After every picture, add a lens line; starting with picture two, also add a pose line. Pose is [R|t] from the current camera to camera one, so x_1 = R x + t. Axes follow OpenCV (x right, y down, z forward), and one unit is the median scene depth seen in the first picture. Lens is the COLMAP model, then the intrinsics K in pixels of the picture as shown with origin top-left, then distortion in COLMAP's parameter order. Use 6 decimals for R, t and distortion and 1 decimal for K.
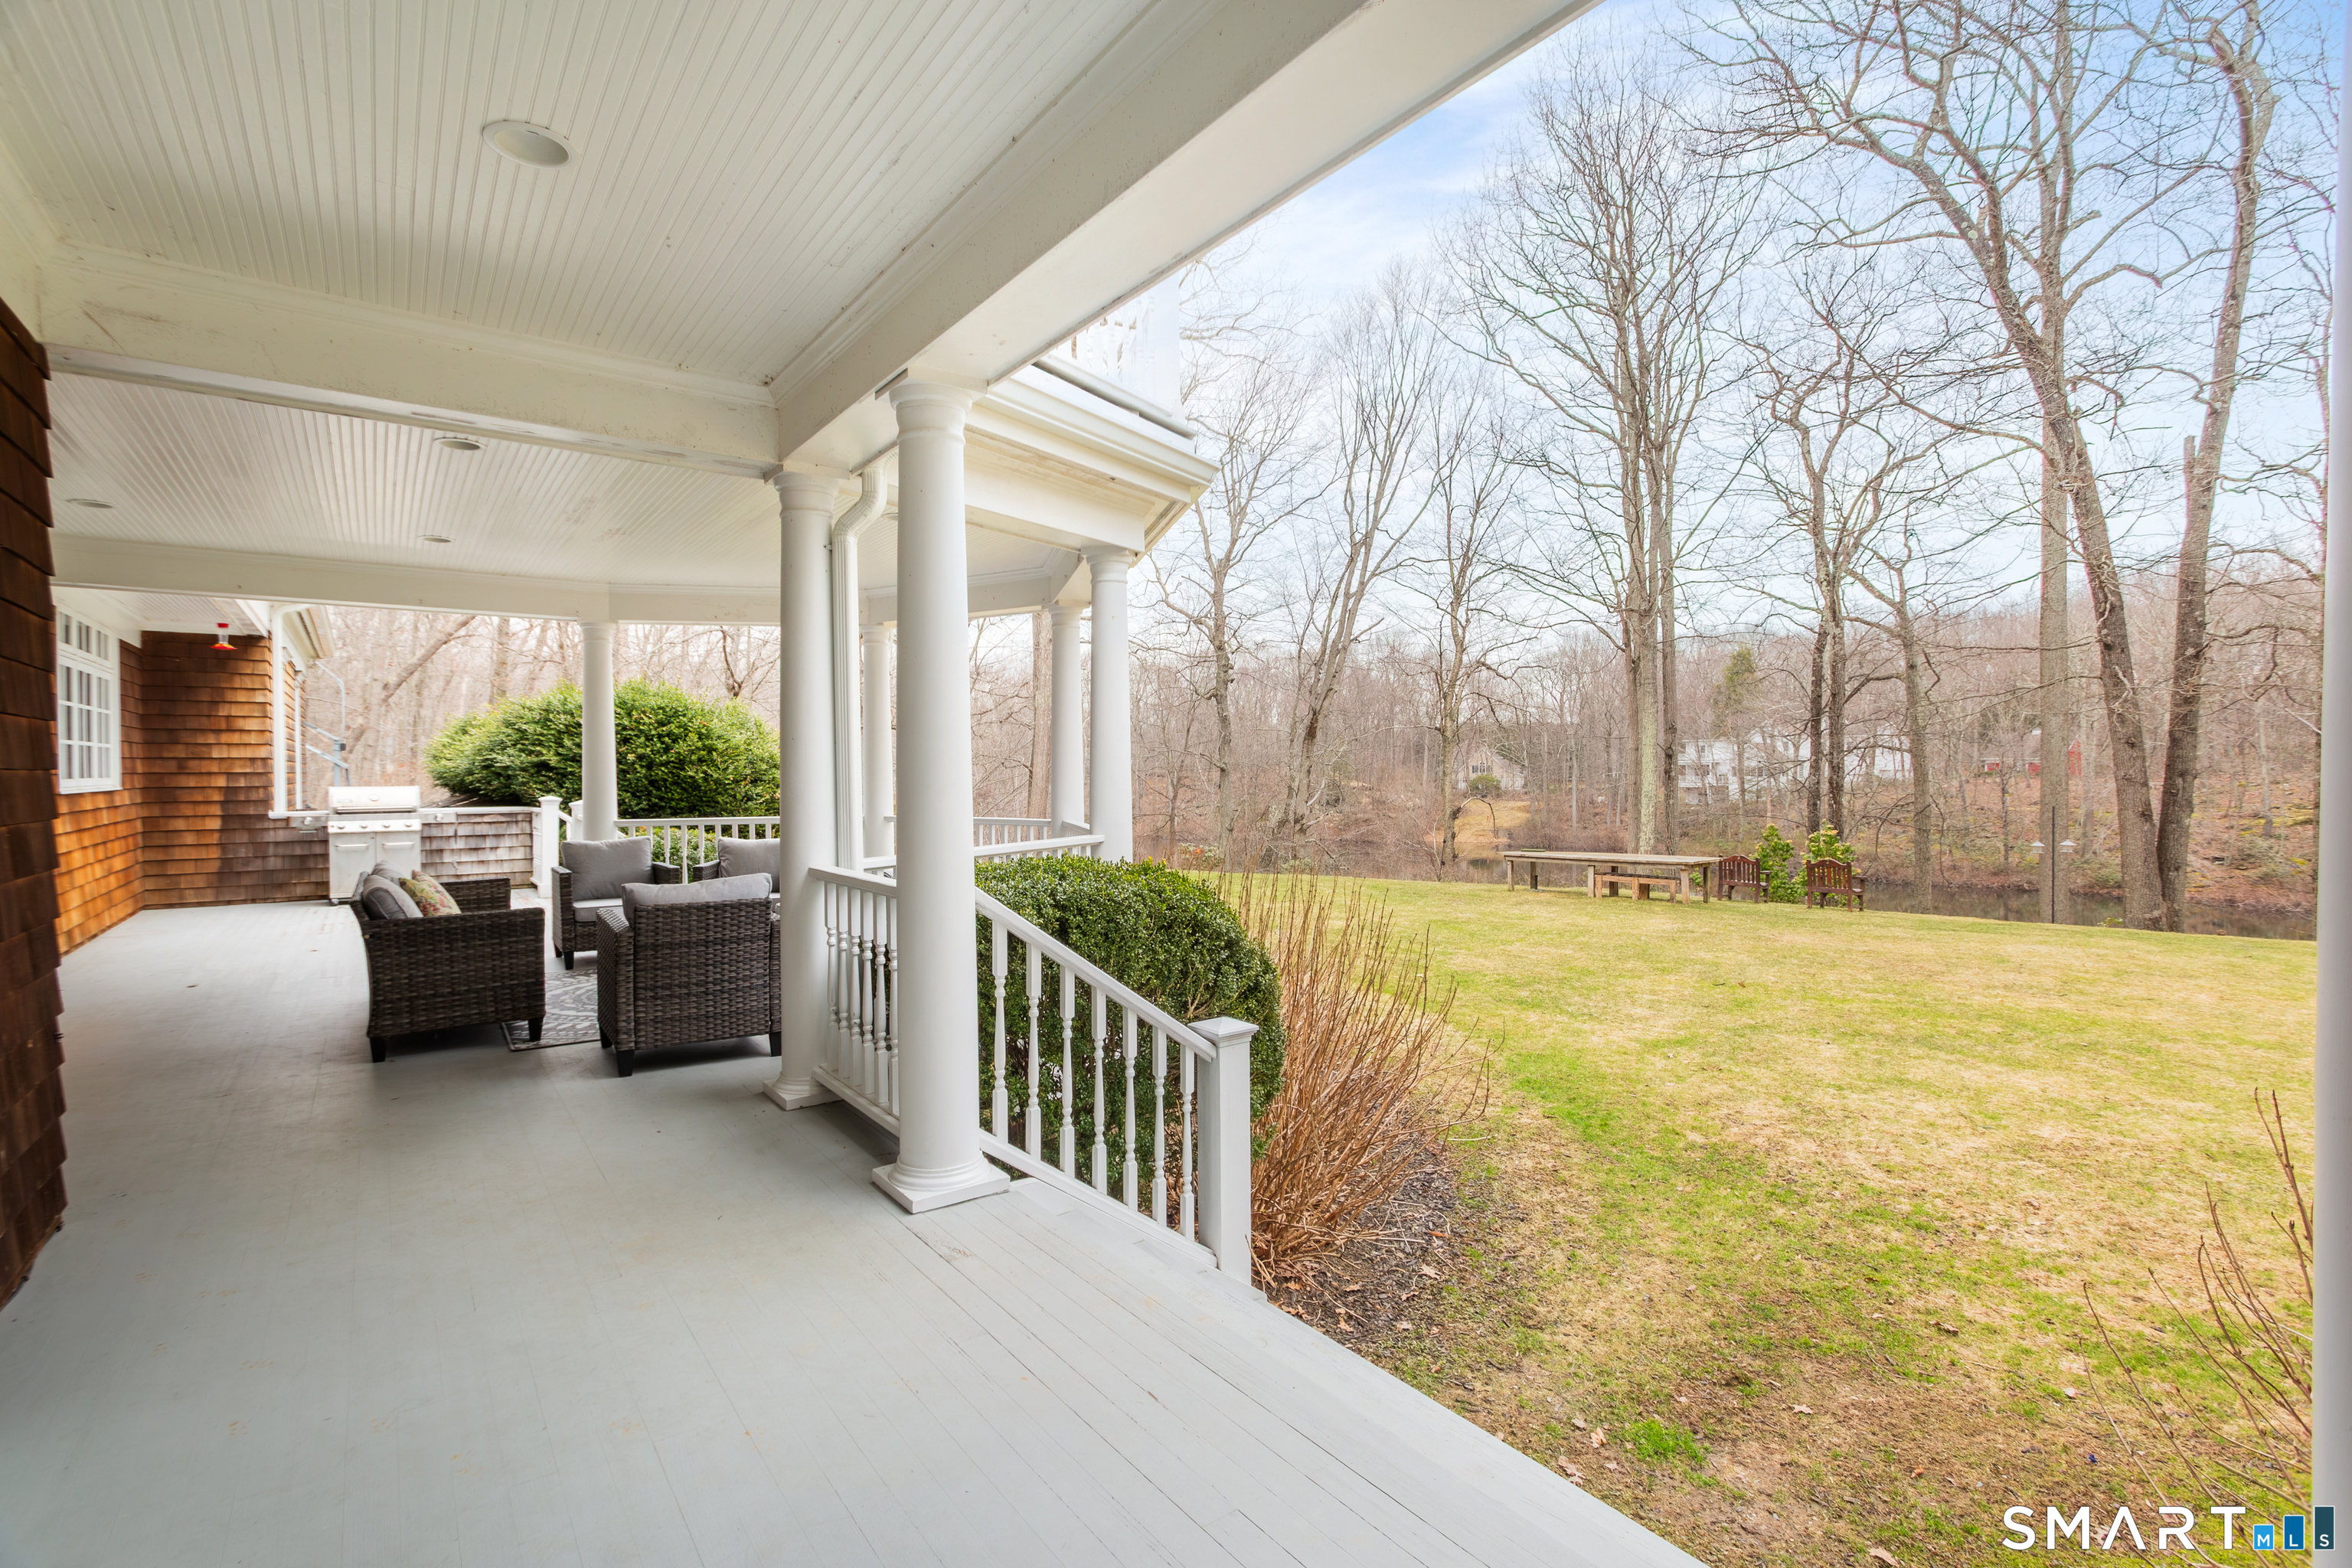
lens RADIAL K [[1109.2, 0, 1171.7], [0, 1109.2, 780.1], [0, 0, 1]] dist [-0.000366, -0.000040]
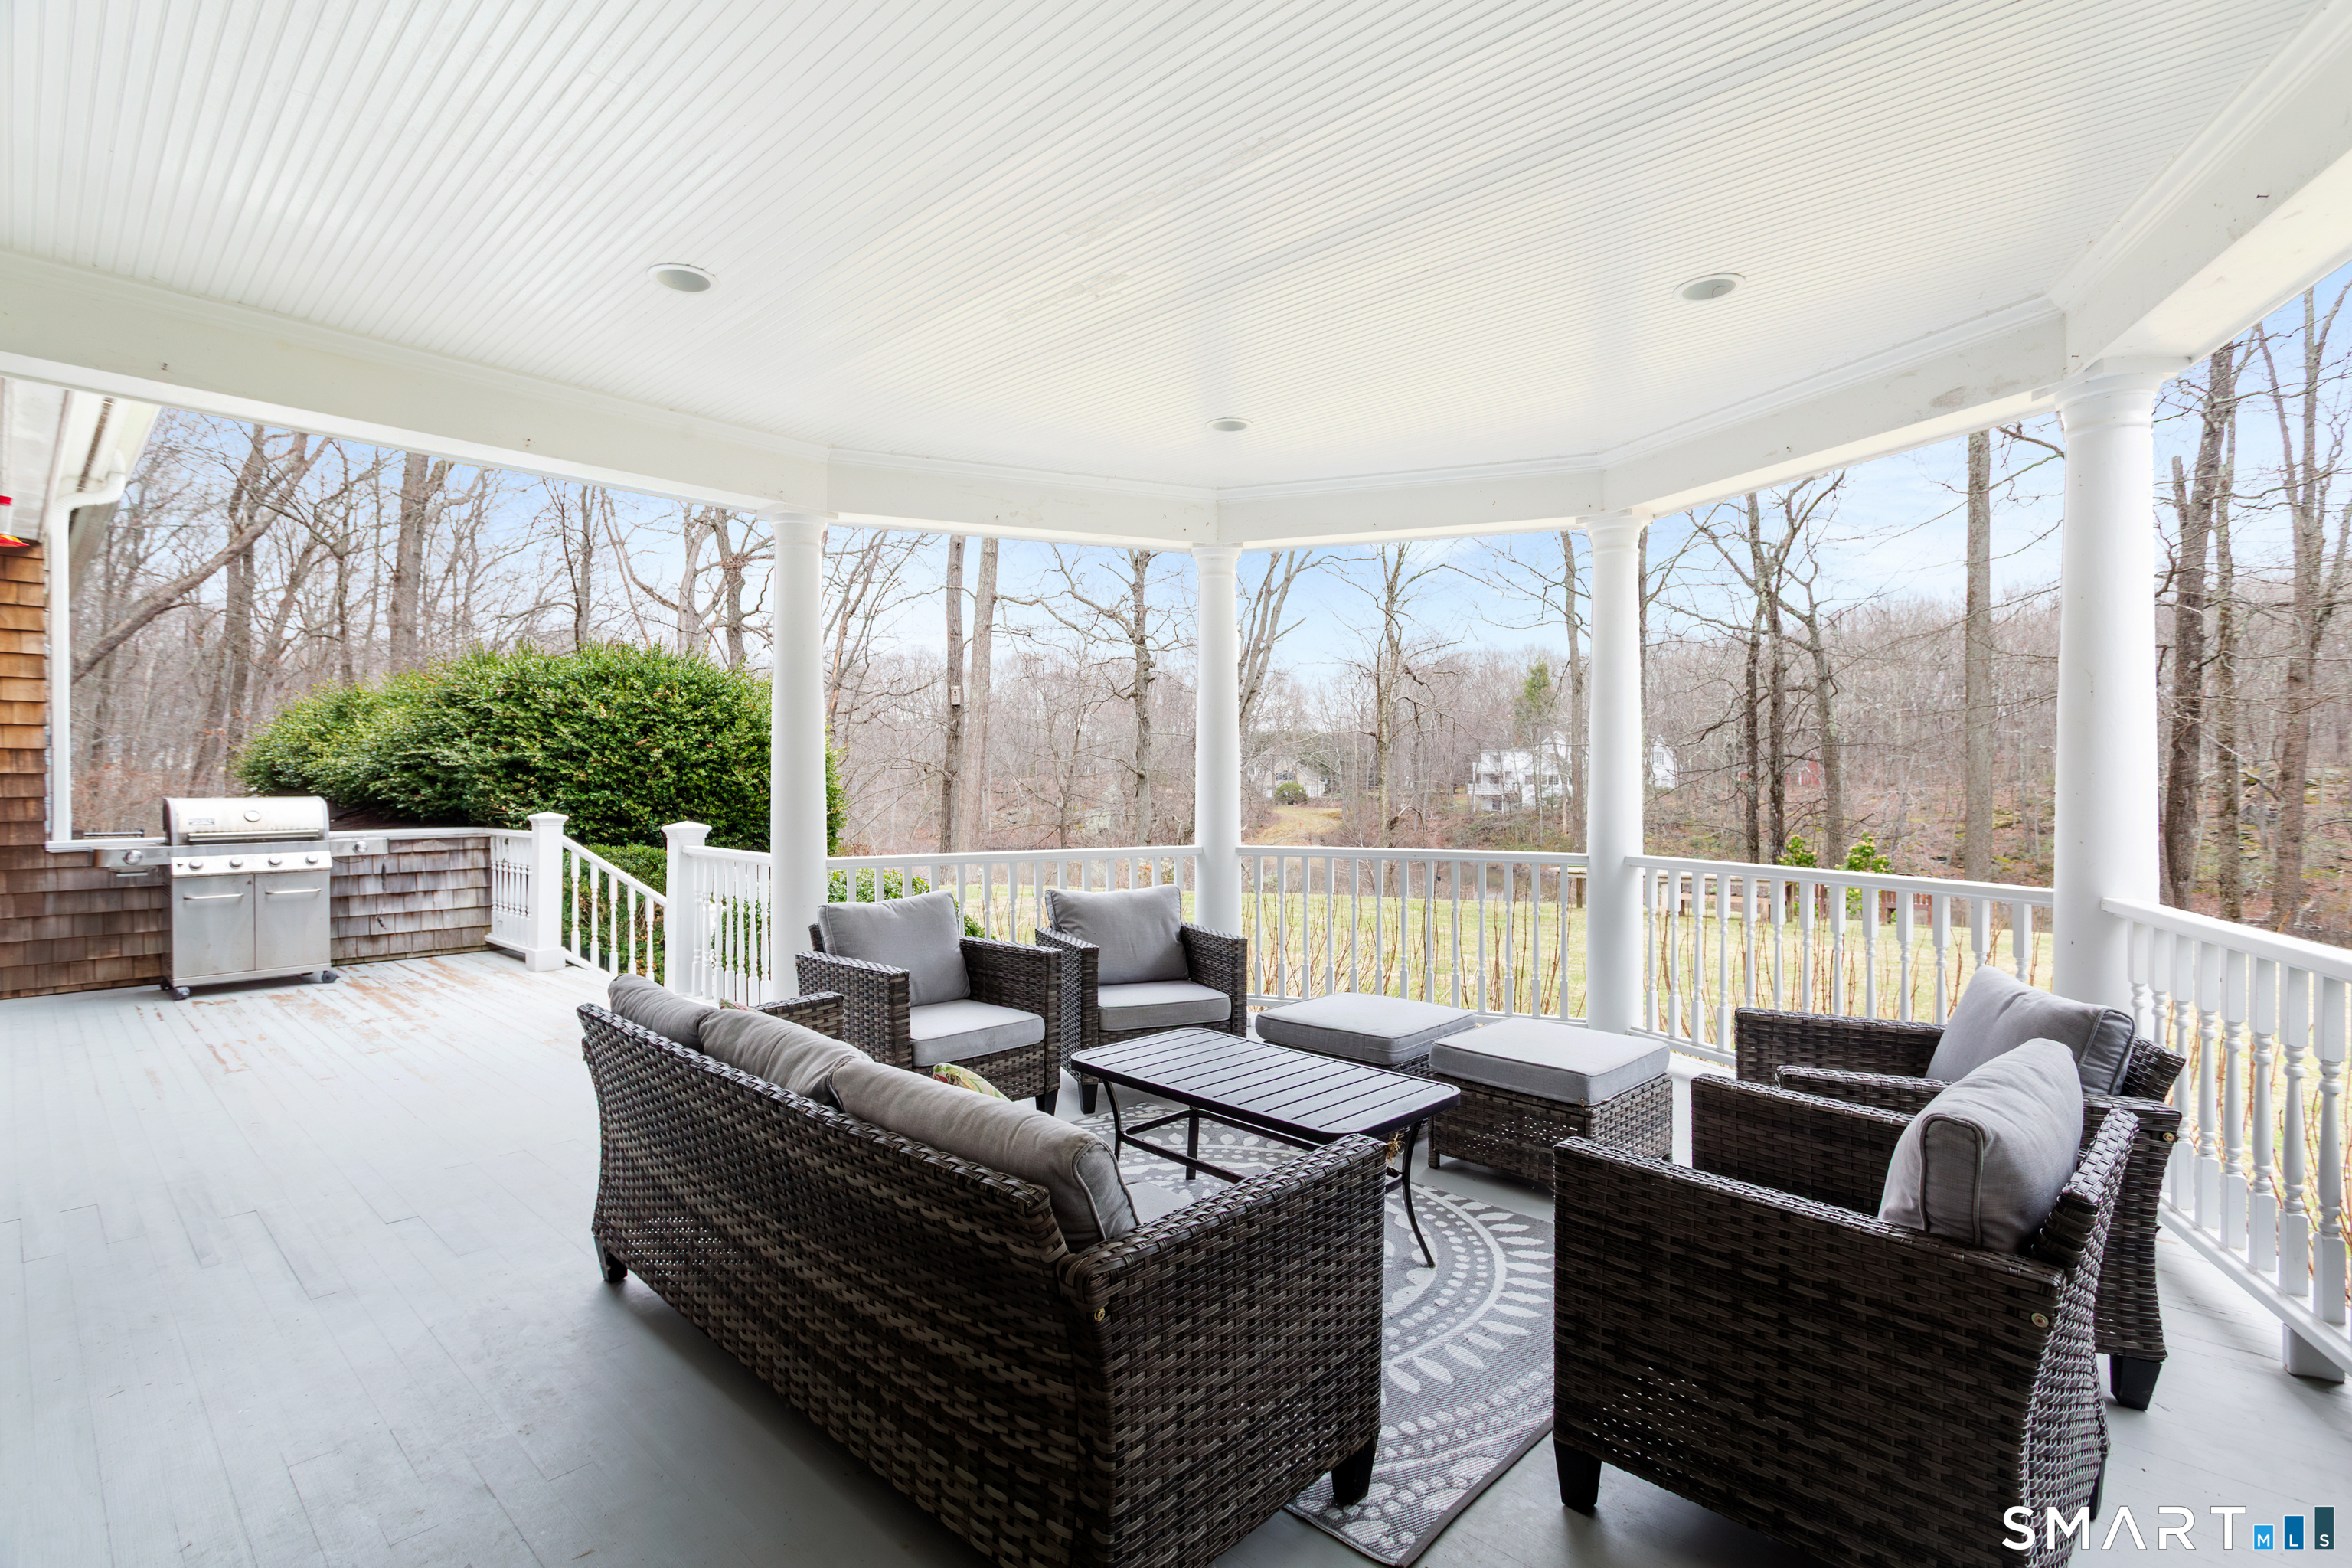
lens RADIAL K [[1109.2, 0, 1179.8], [0, 1109.2, 789.9], [0, 0, 1]] dist [-0.000366, -0.000040]
pose [[0.981393, 0.002012, 0.192000, -0.302099], [-0.002512, 0.999994, 0.002358, -0.001092], [-0.191994, -0.002797, 0.981392, 0.275892]]
